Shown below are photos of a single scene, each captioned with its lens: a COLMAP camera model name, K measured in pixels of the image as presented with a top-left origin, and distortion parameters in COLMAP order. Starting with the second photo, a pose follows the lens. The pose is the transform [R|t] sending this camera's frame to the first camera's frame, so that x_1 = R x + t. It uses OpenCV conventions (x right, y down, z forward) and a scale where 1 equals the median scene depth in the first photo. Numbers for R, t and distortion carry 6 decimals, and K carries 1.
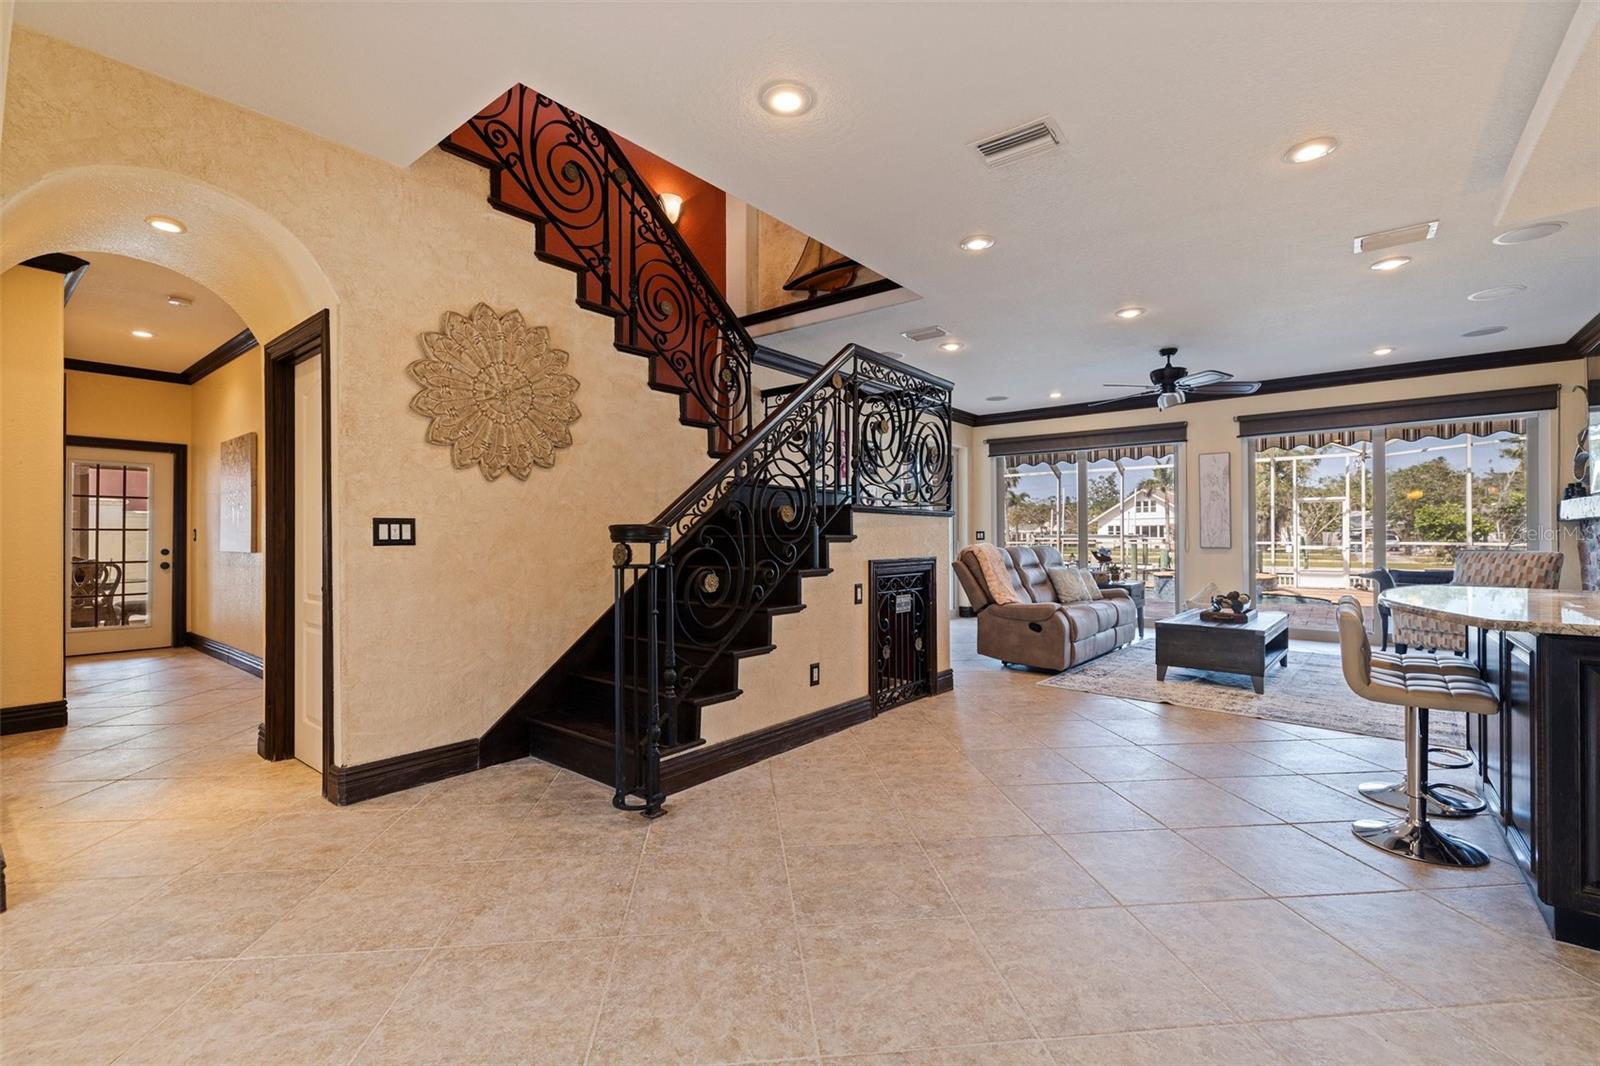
lens RADIAL K [[683.6, 0, 799.0], [0, 683.6, 535.8], [0, 0, 1]] dist [0.002167, -0.000090]
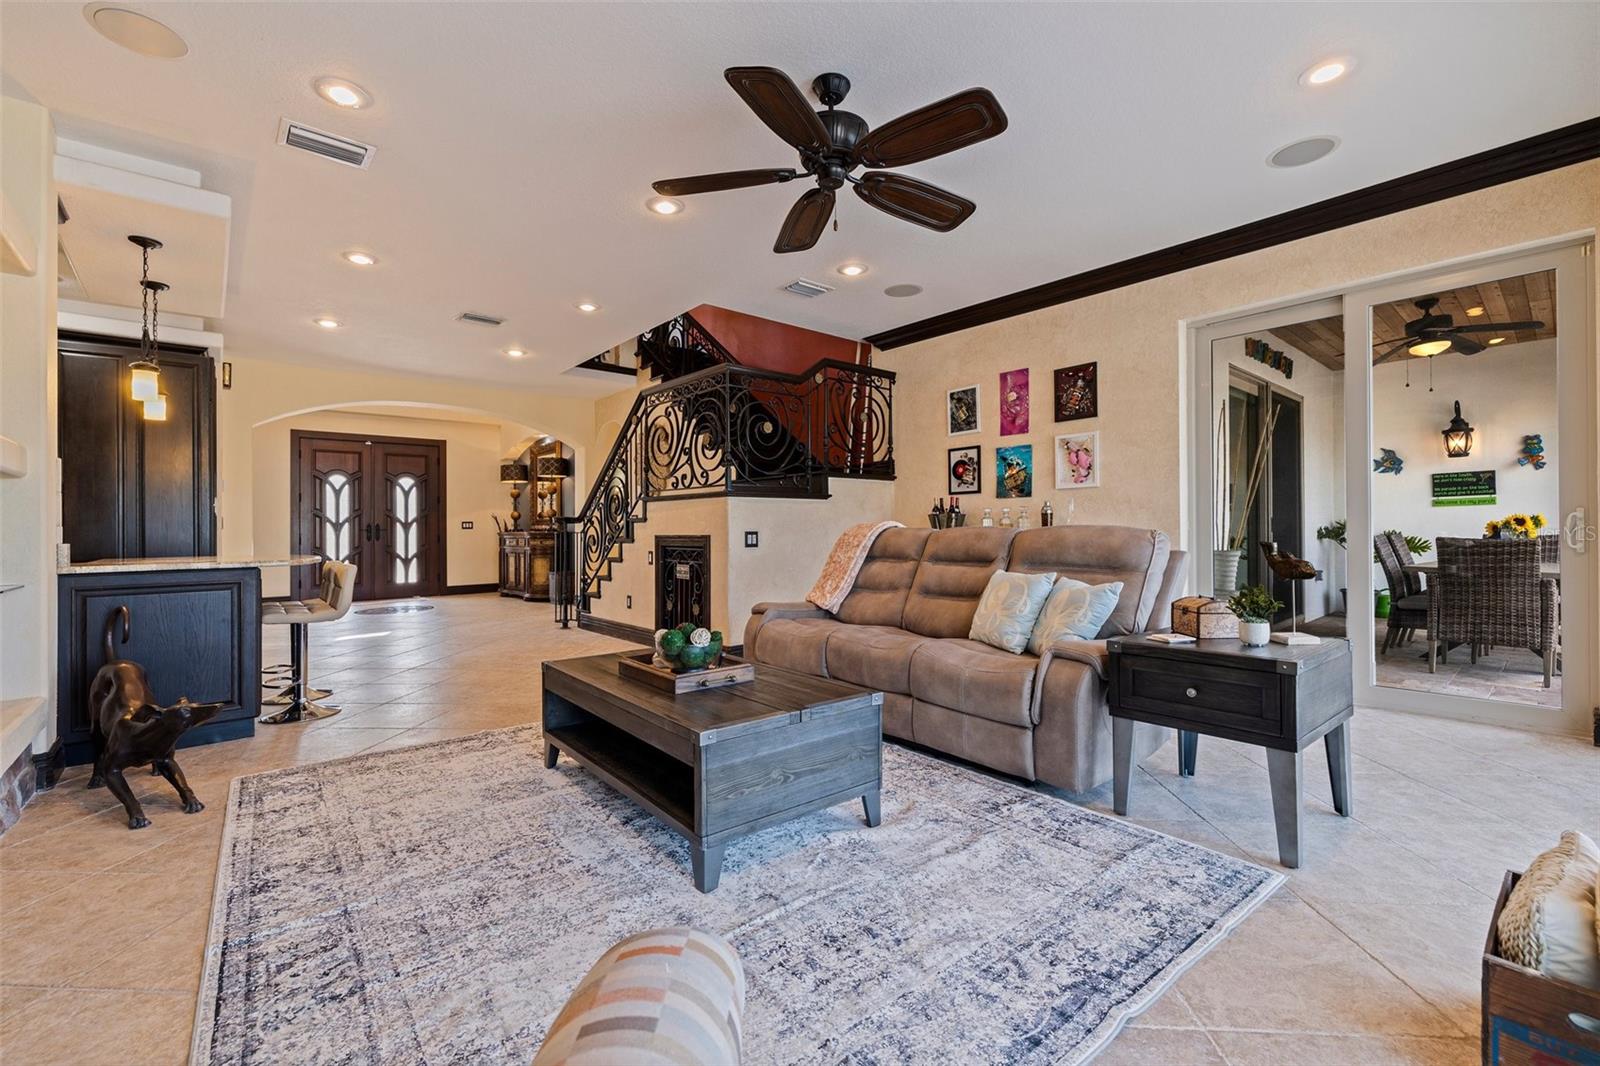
lens RADIAL K [[683.6, 0, 799.0], [0, 683.6, 535.8], [0, 0, 1]] dist [0.002167, -0.000090]
pose [[-0.181945, 0.011978, -0.983236, 1.103440], [0.009831, 0.999898, 0.010361, 0.019627], [0.983260, -0.007781, -0.182044, 1.189312]]
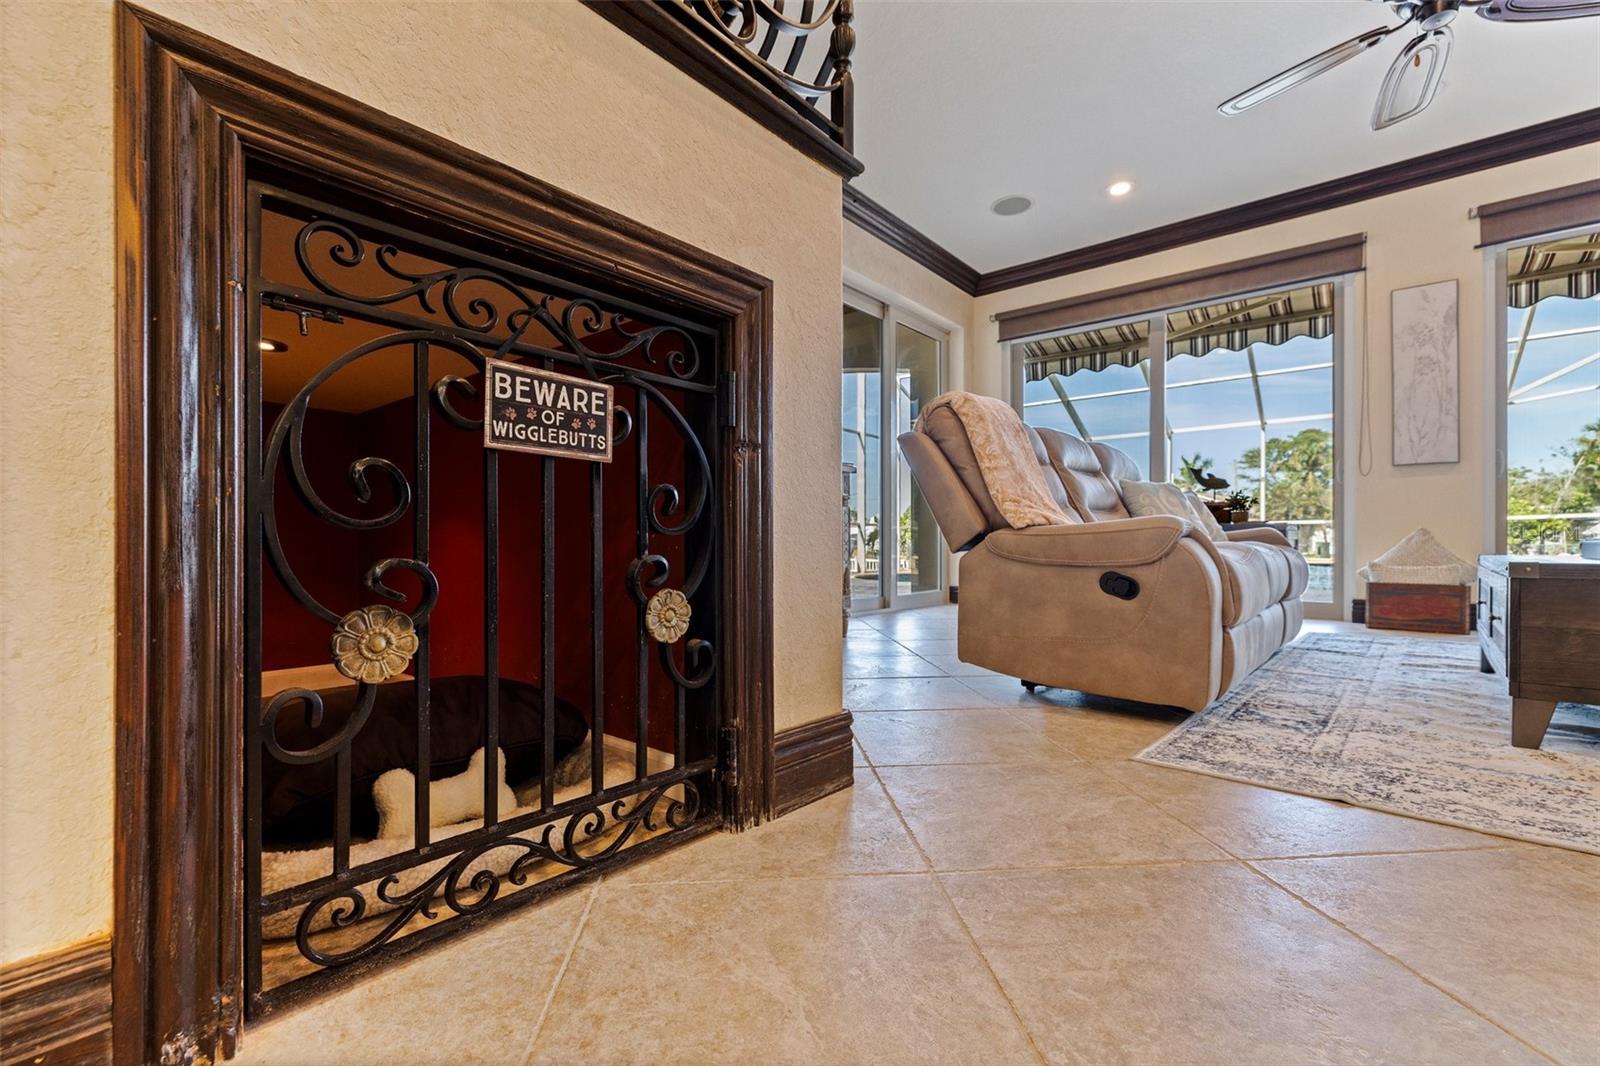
lens RADIAL K [[690.9, 0, 806.2], [0, 690.9, 543.4], [0, 0, 1]] dist [-0.001025, -0.000024]
pose [[0.999951, 0.003681, -0.009190, 0.192559], [-0.003680, 0.999993, 0.000156, 0.114684], [0.009190, -0.000122, 0.999958, 0.657180]]
